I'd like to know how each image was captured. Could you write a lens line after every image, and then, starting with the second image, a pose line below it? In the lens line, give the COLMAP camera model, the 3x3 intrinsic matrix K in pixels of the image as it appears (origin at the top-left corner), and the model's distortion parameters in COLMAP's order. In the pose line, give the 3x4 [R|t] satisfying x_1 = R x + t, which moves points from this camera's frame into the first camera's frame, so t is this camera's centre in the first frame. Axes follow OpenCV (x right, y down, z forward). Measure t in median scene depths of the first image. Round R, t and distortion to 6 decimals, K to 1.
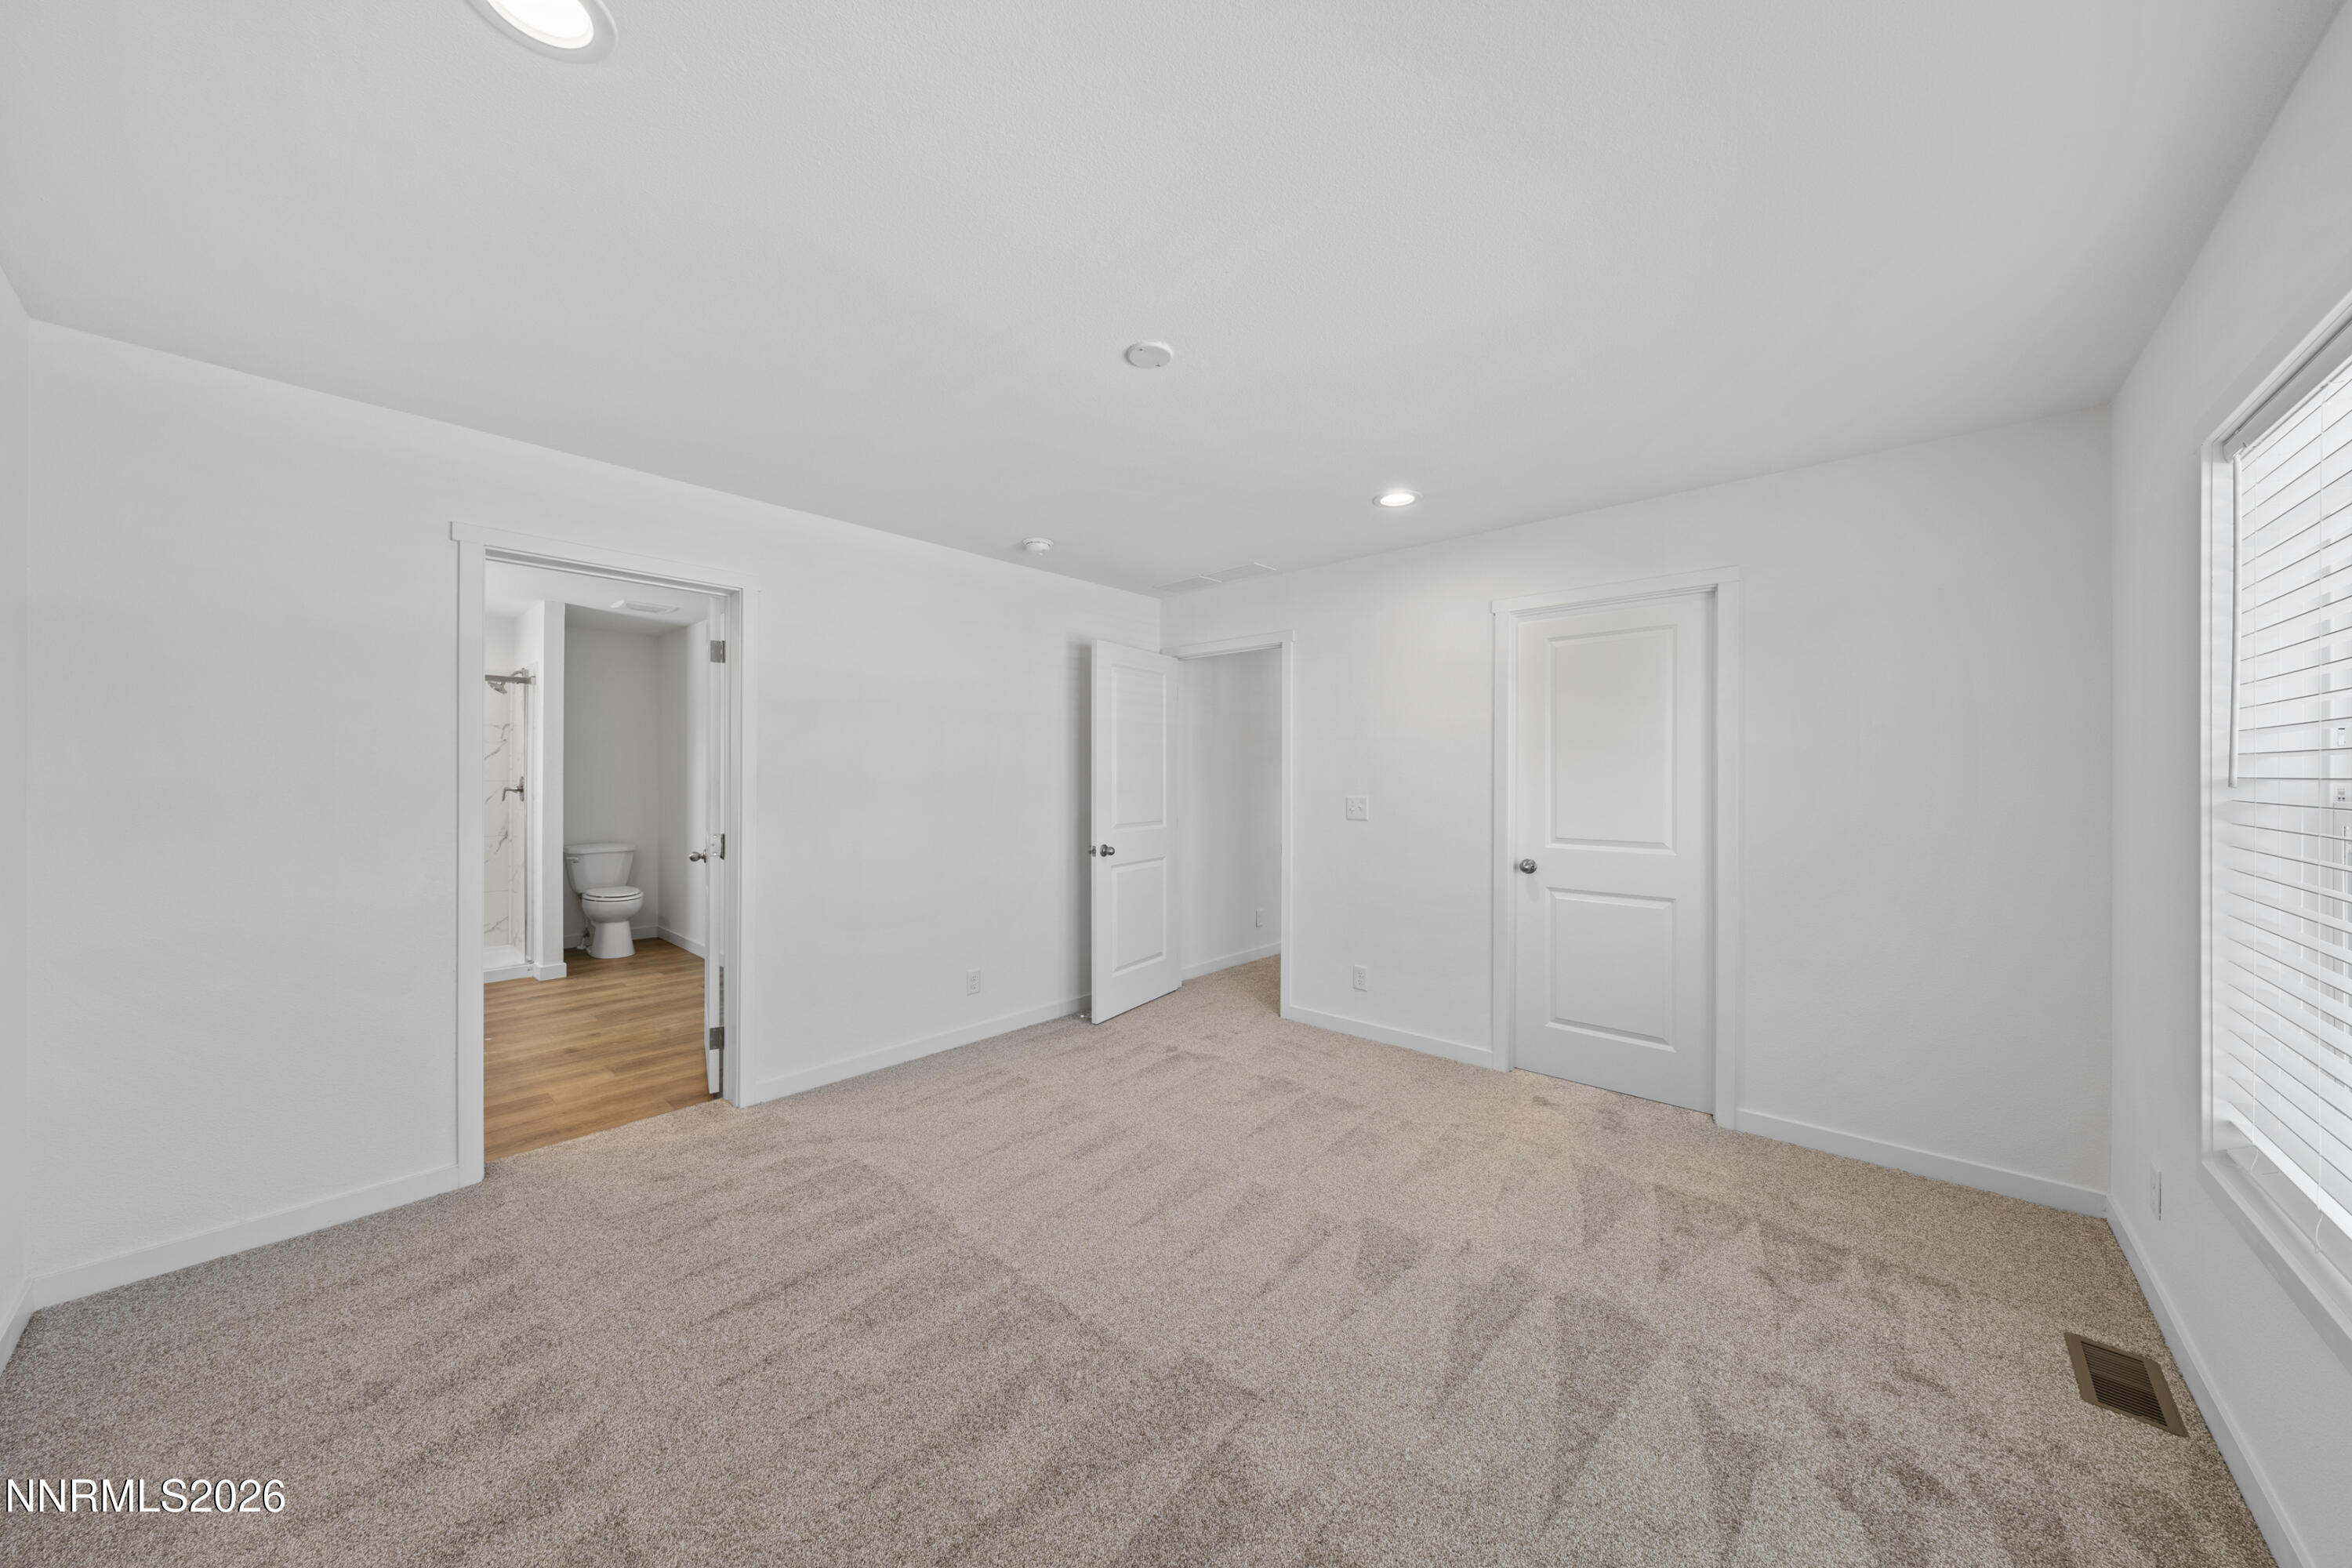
lens RADIAL K [[799.6, 0, 1166.6], [0, 799.6, 786.8], [0, 0, 1]] dist [-0.000451, 0.000030]
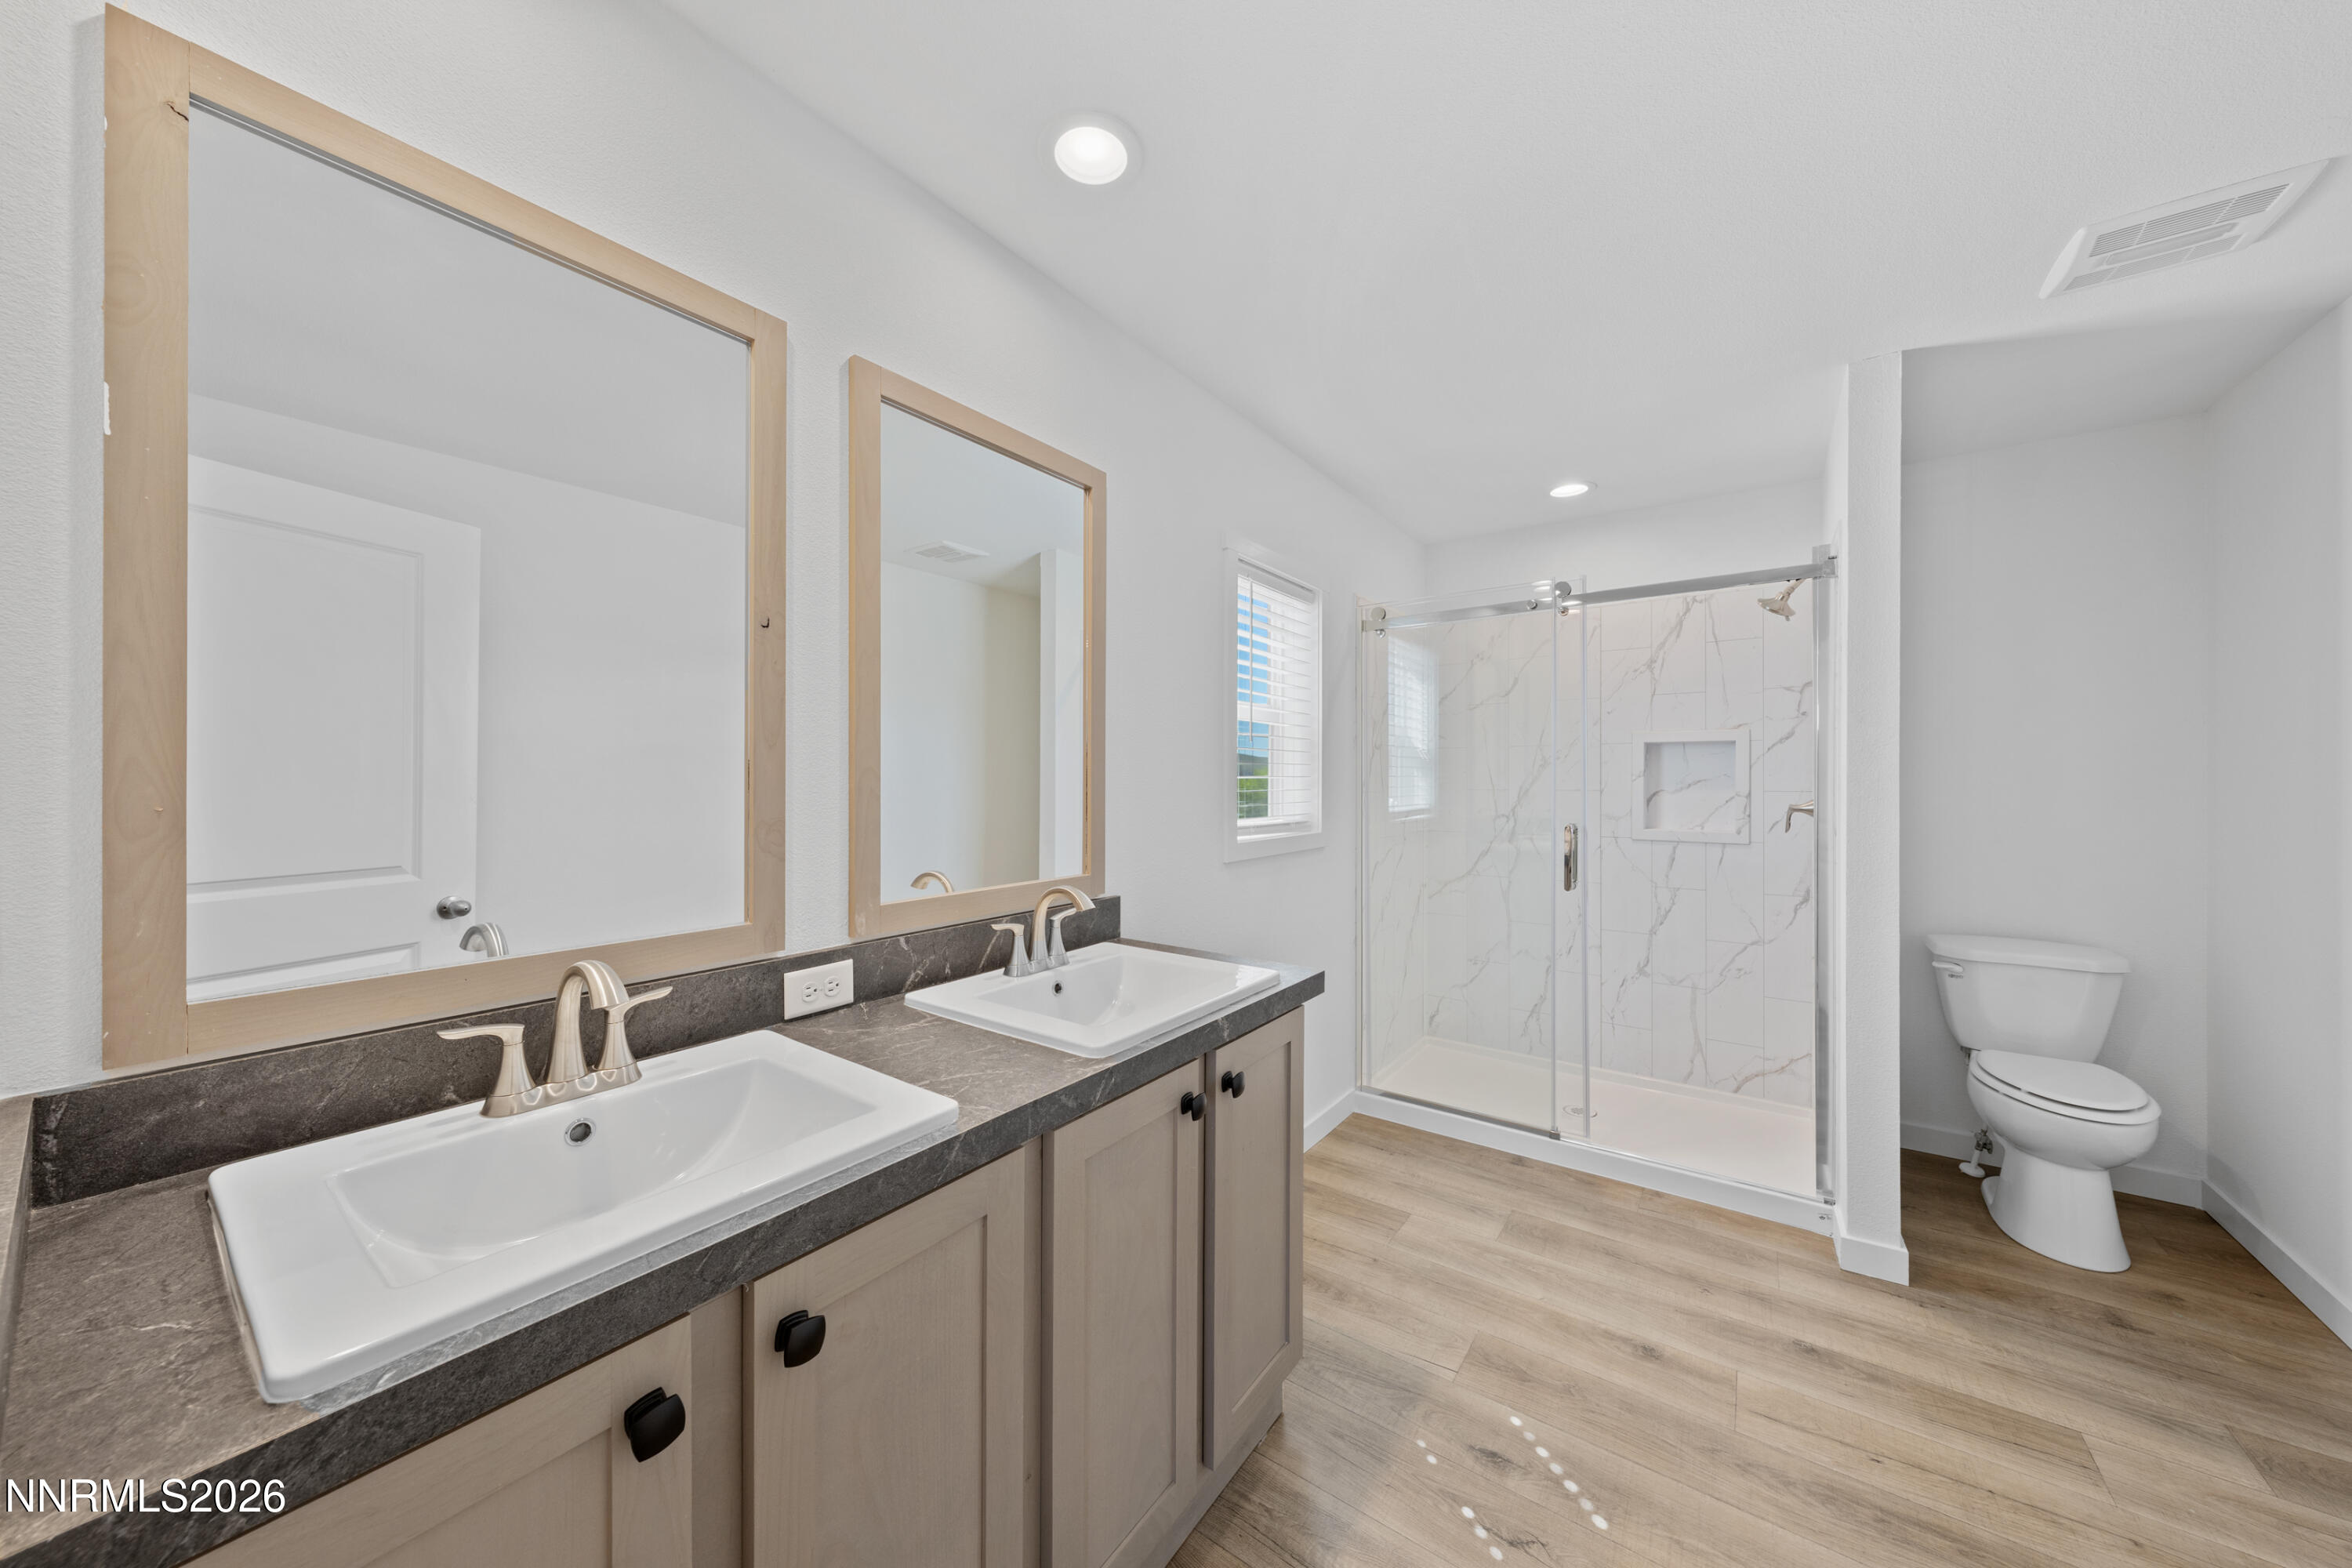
lens RADIAL K [[799.6, 0, 1194.5], [0, 799.6, 778.8], [0, 0, 1]] dist [-0.000451, 0.000030]
pose [[0.120590, -0.011173, -0.992639, -0.328674], [-0.010368, 0.999868, -0.012514, -0.003701], [0.992648, 0.011801, 0.120459, 0.495624]]
